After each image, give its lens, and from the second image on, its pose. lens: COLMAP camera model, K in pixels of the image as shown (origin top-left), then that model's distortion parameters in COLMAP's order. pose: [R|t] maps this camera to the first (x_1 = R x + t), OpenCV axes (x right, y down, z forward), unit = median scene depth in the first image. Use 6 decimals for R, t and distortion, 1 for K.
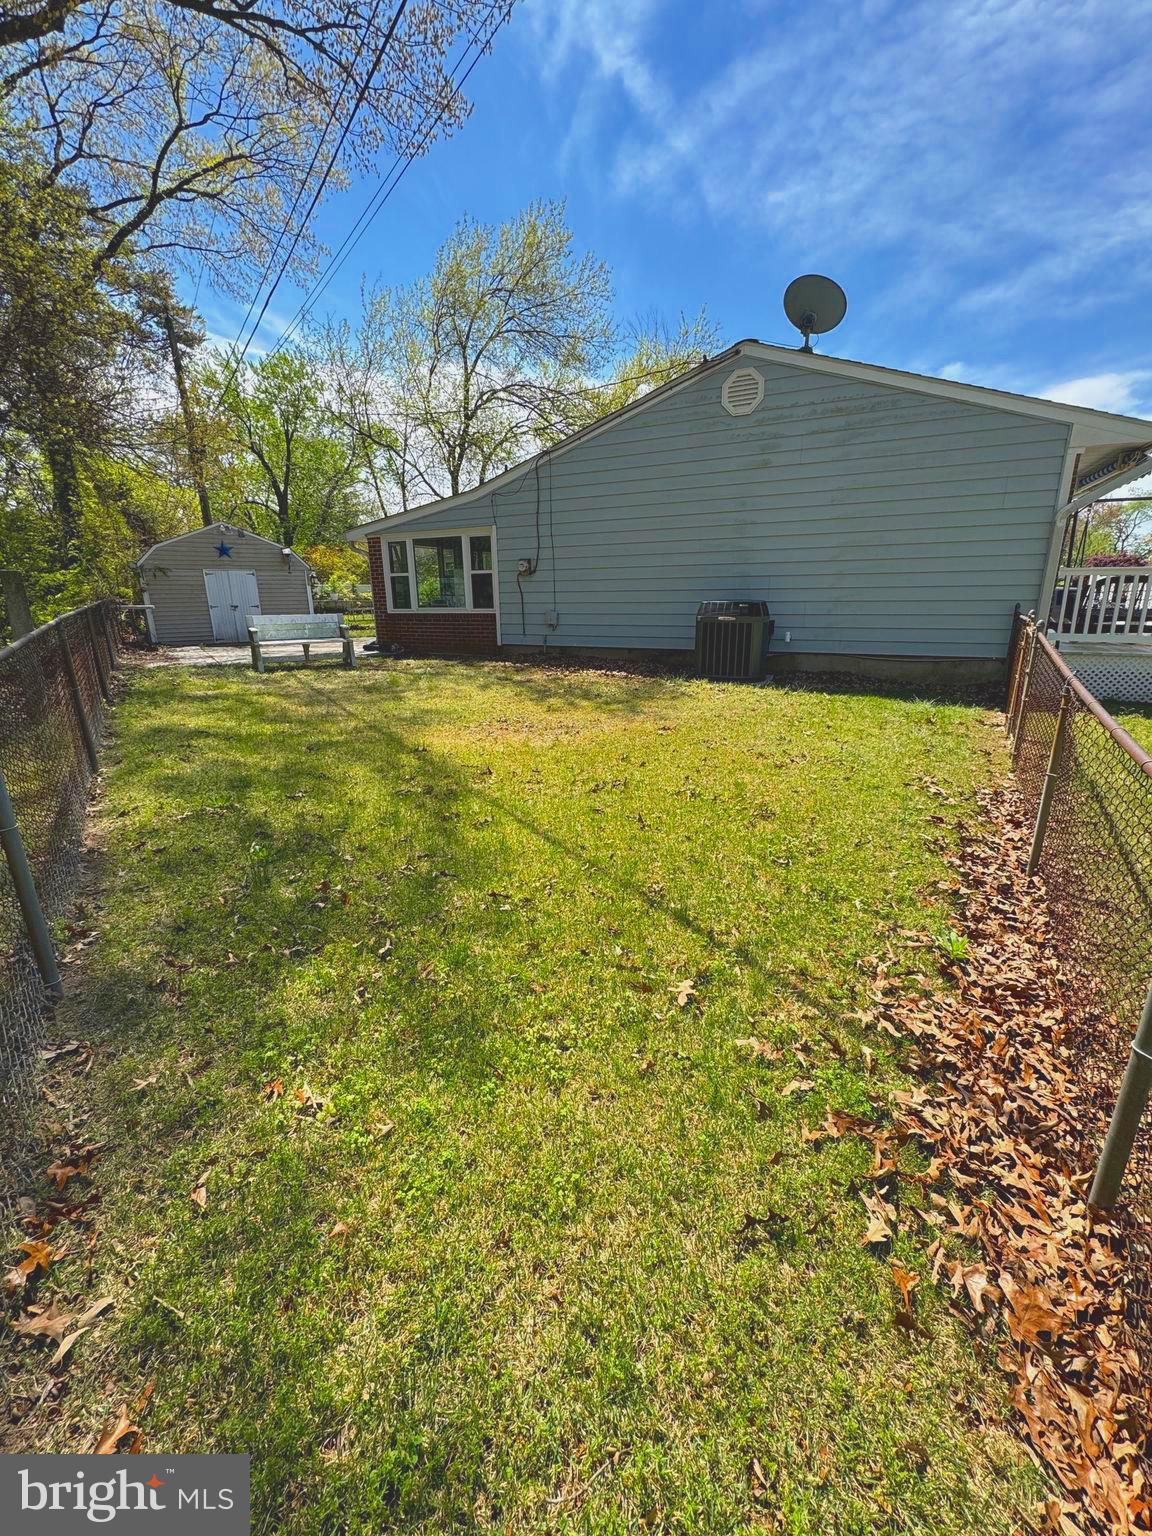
lens RADIAL K [[610.7, 0, 578.4], [0, 610.7, 763.0], [0, 0, 1]] dist [0.001210, 0.000303]
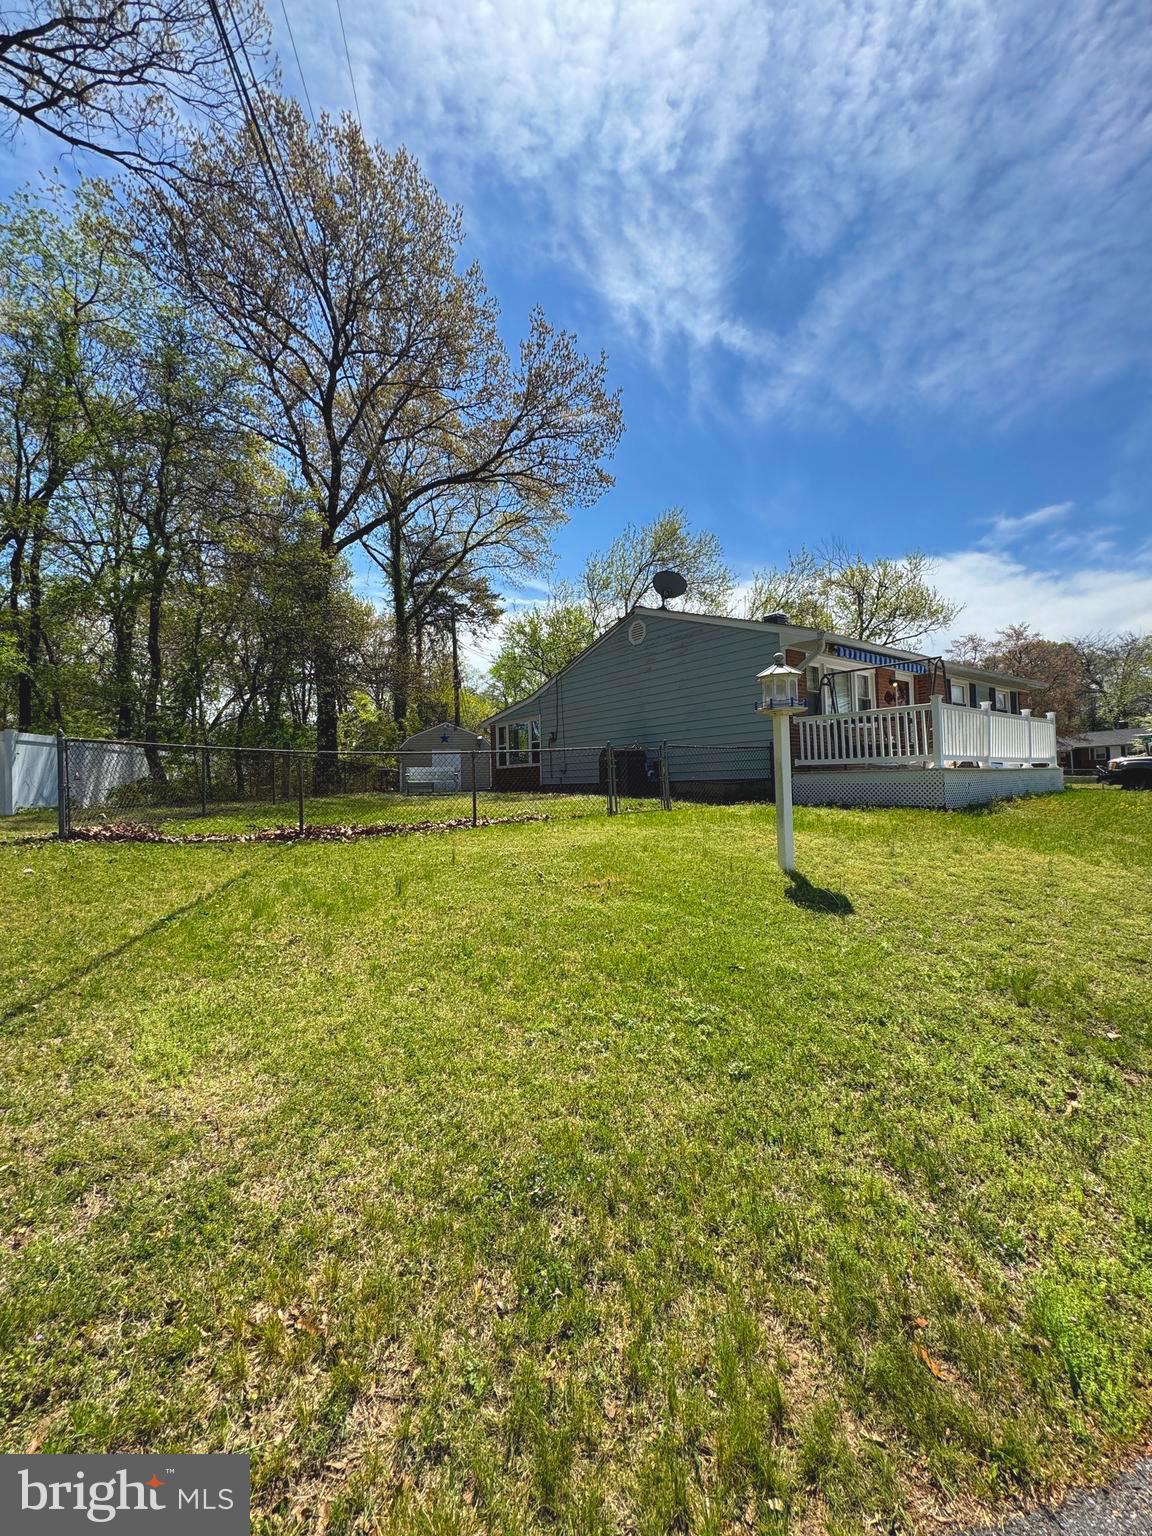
lens RADIAL K [[610.7, 0, 578.4], [0, 610.7, 763.0], [0, 0, 1]] dist [0.001210, 0.000303]
pose [[0.896842, -0.021621, -0.441823, 0.643467], [-0.110714, 0.956044, -0.271520, 0.167039], [0.428273, 0.292426, 0.855026, -0.316398]]
